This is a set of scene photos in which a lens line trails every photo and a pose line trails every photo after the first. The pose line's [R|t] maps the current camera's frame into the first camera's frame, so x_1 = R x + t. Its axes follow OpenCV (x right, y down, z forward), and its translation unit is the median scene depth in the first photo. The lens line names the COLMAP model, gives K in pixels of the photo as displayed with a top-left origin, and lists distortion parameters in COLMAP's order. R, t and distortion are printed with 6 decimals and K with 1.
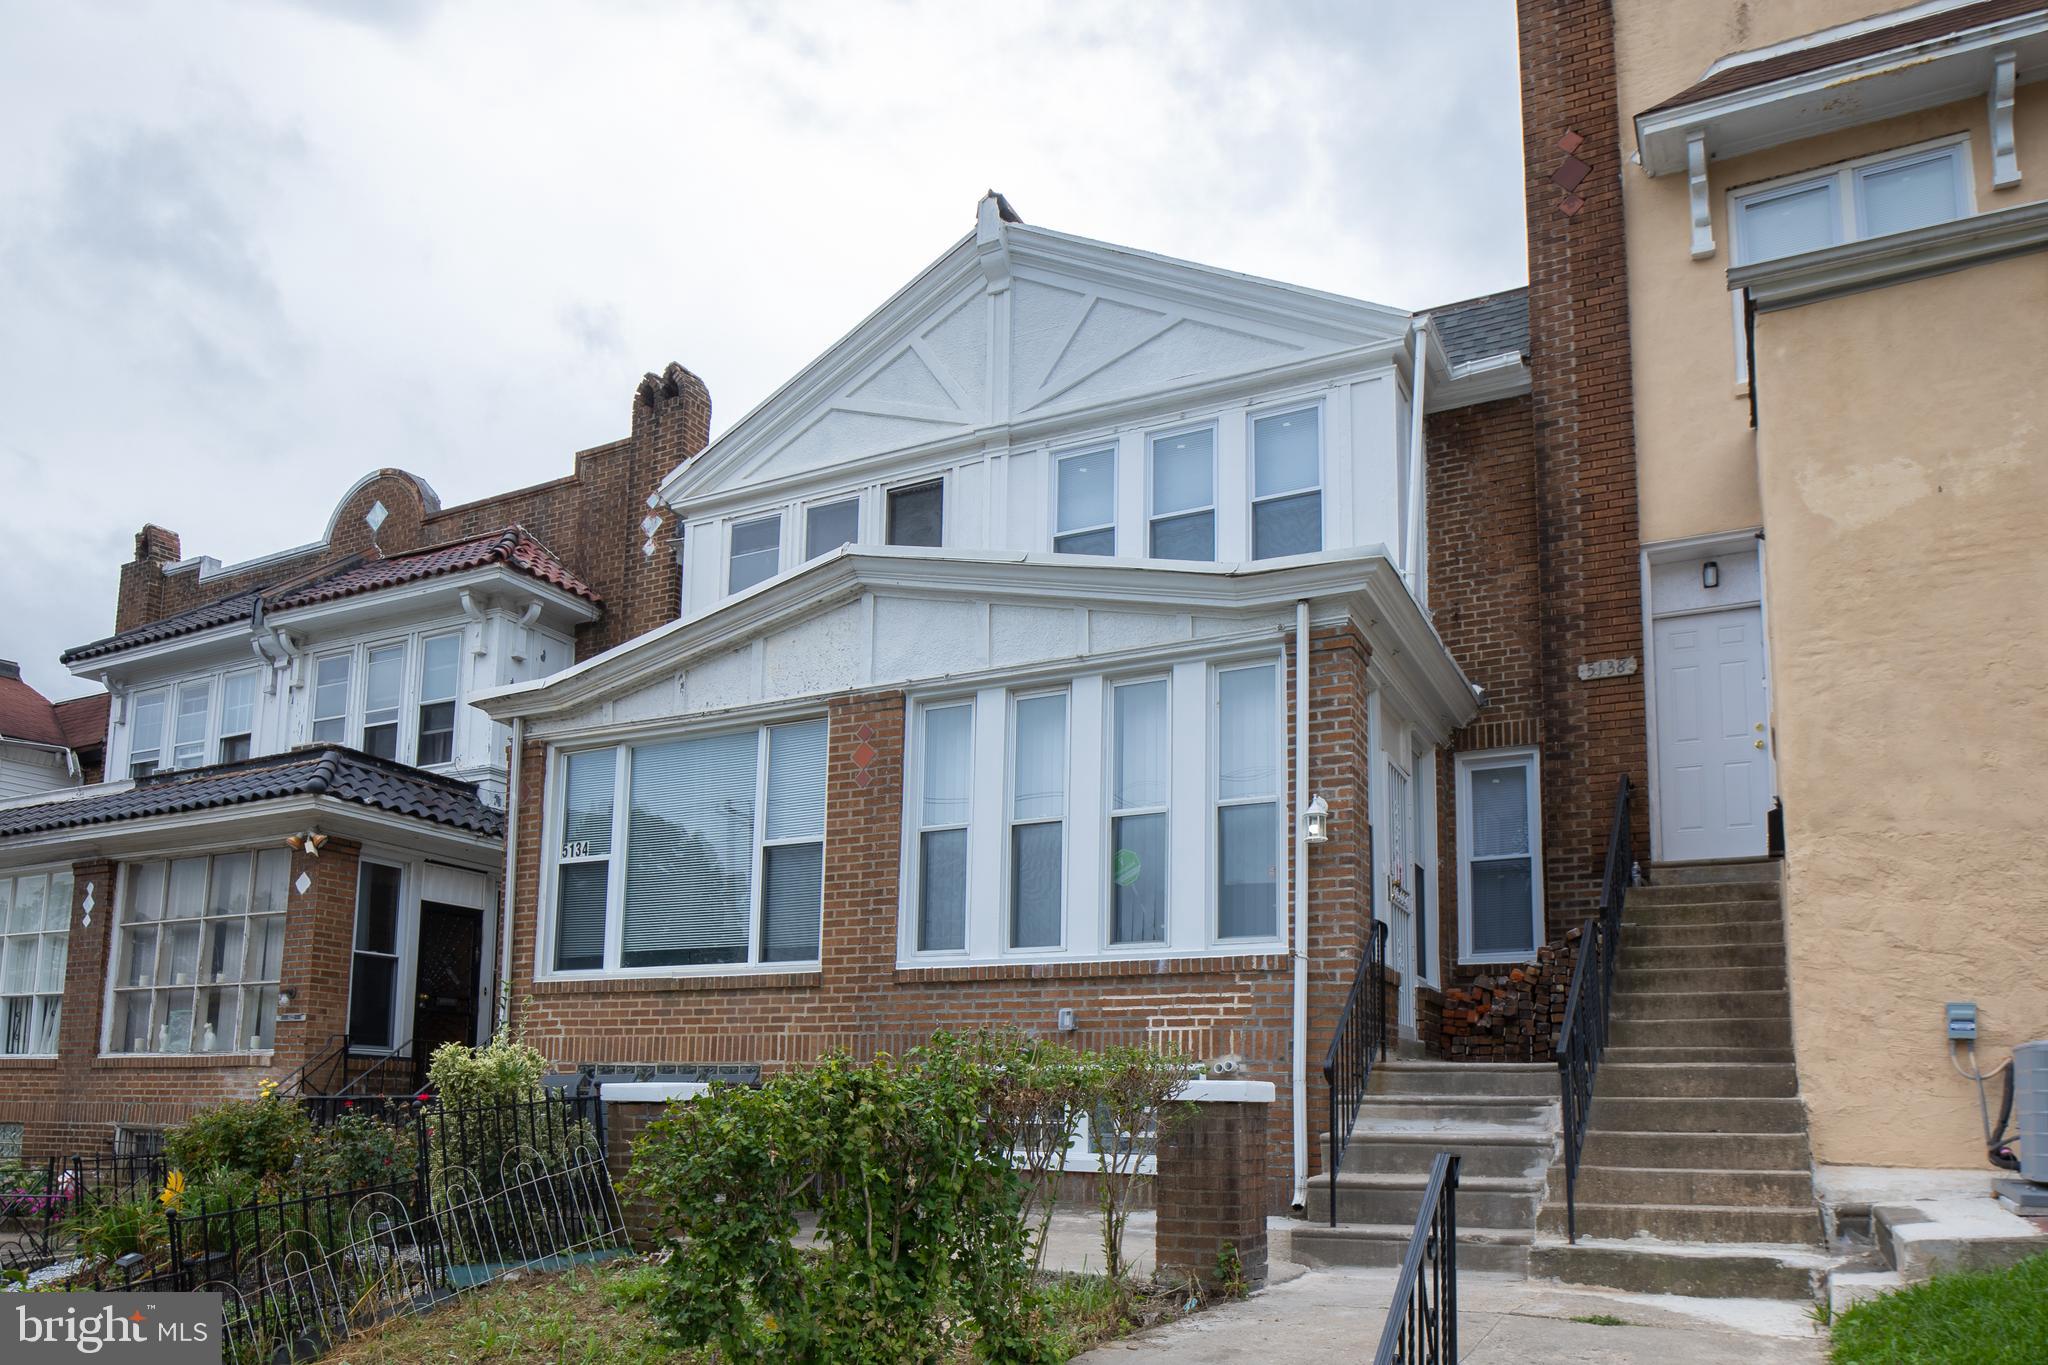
lens RADIAL K [[1028.9, 0, 1008.5], [0, 1028.9, 696.5], [0, 0, 1]] dist [0.008741, 0.003442]
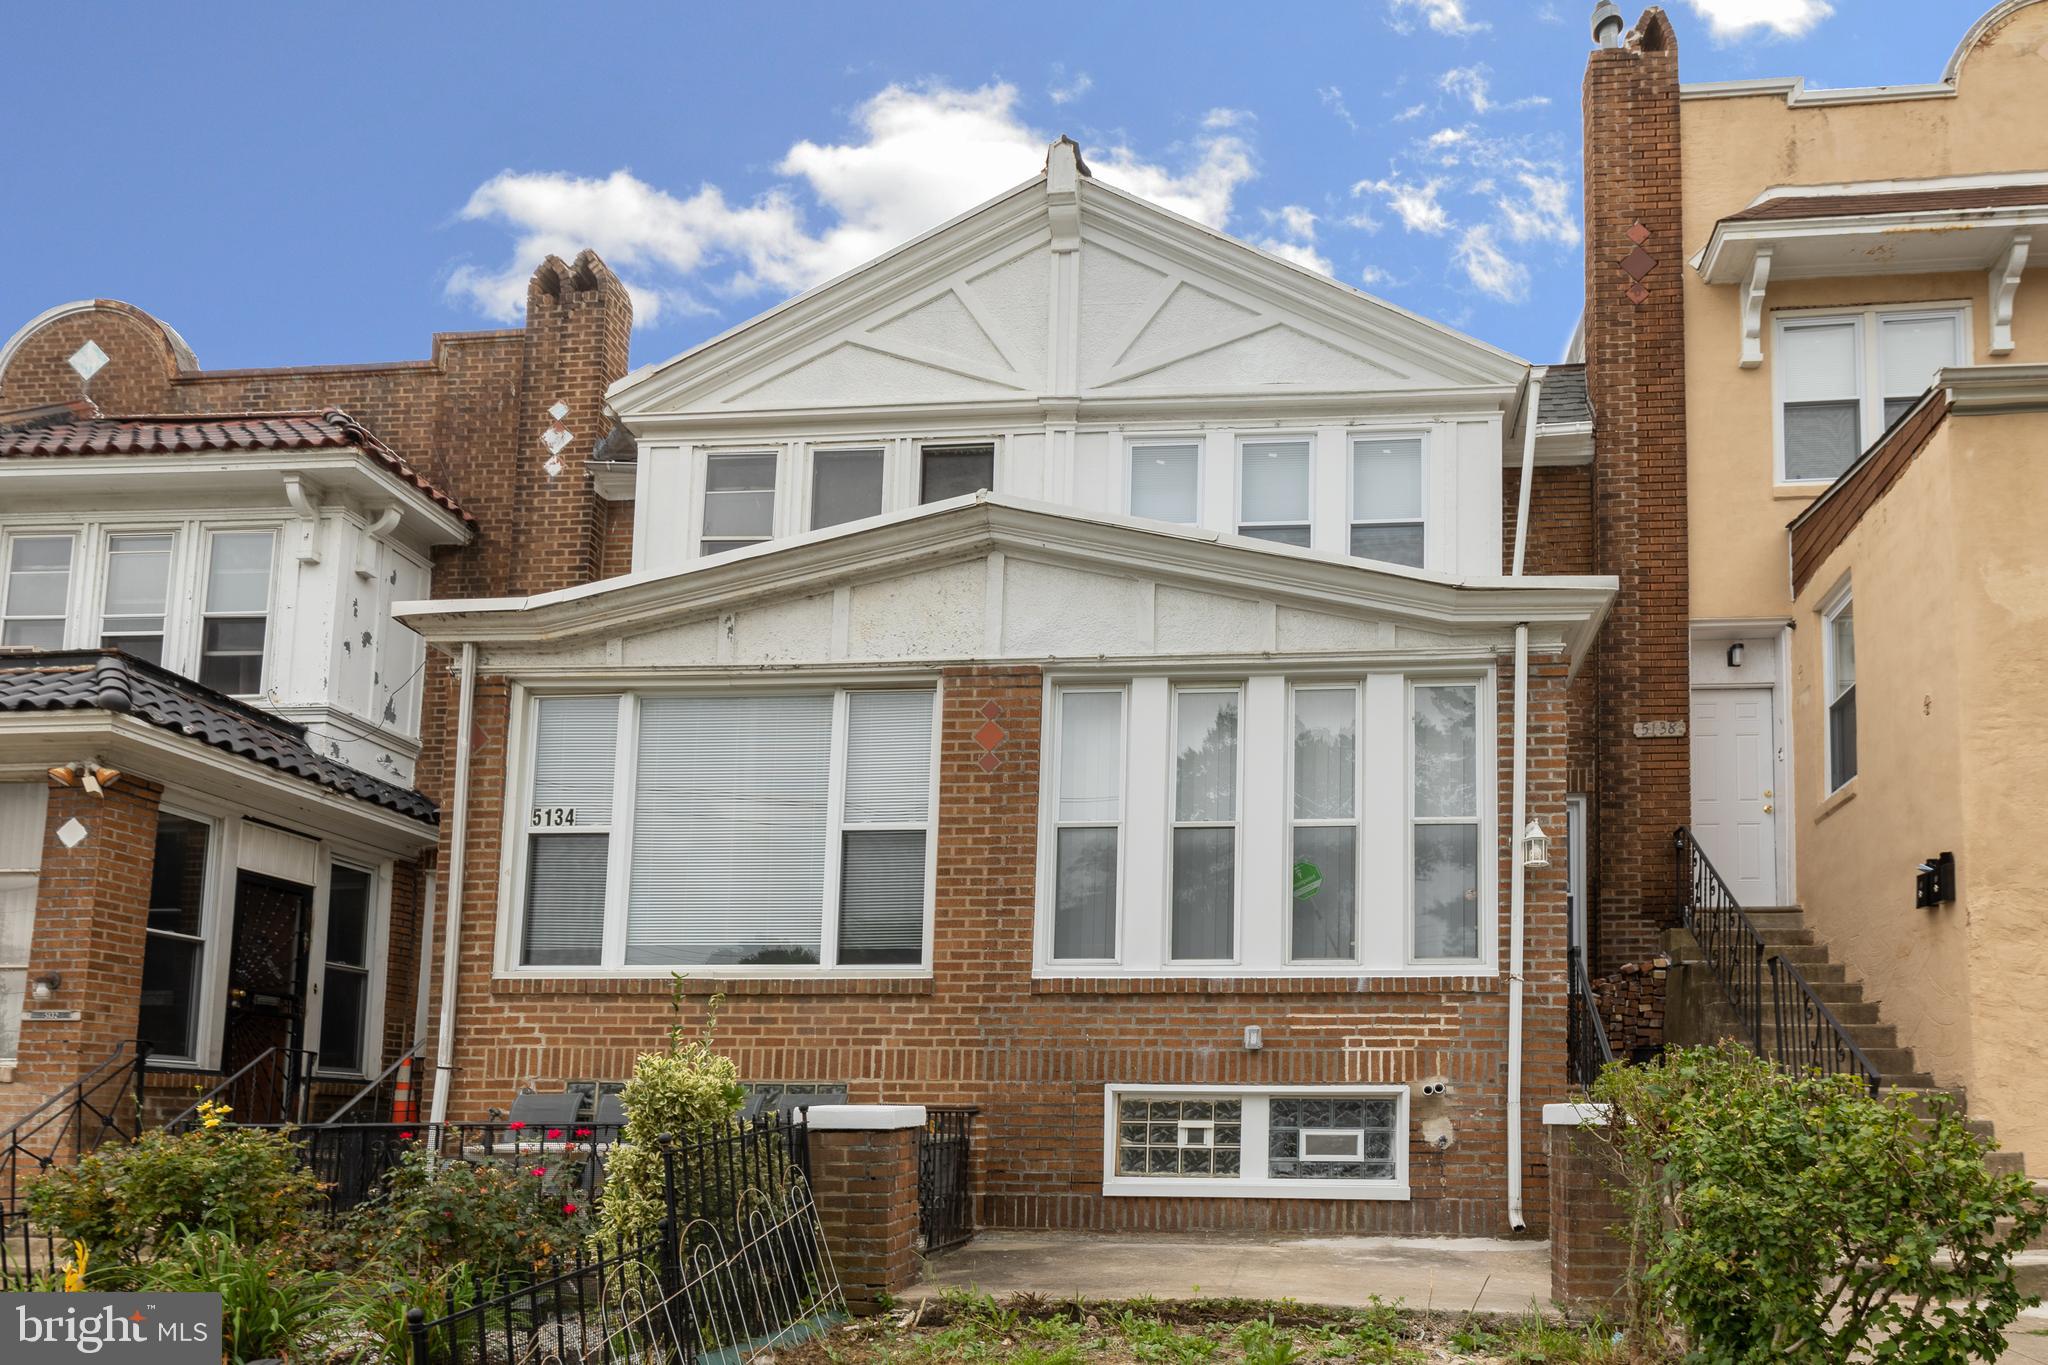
lens RADIAL K [[1028.9, 0, 1132.6], [0, 1028.9, 773.6], [0, 0, 1]] dist [0.008741, 0.003442]
pose [[0.951253, 0.094611, 0.293540, -0.245621], [-0.109474, 0.993388, 0.034585, 0.040434], [-0.288327, -0.065034, 0.955321, 0.113472]]
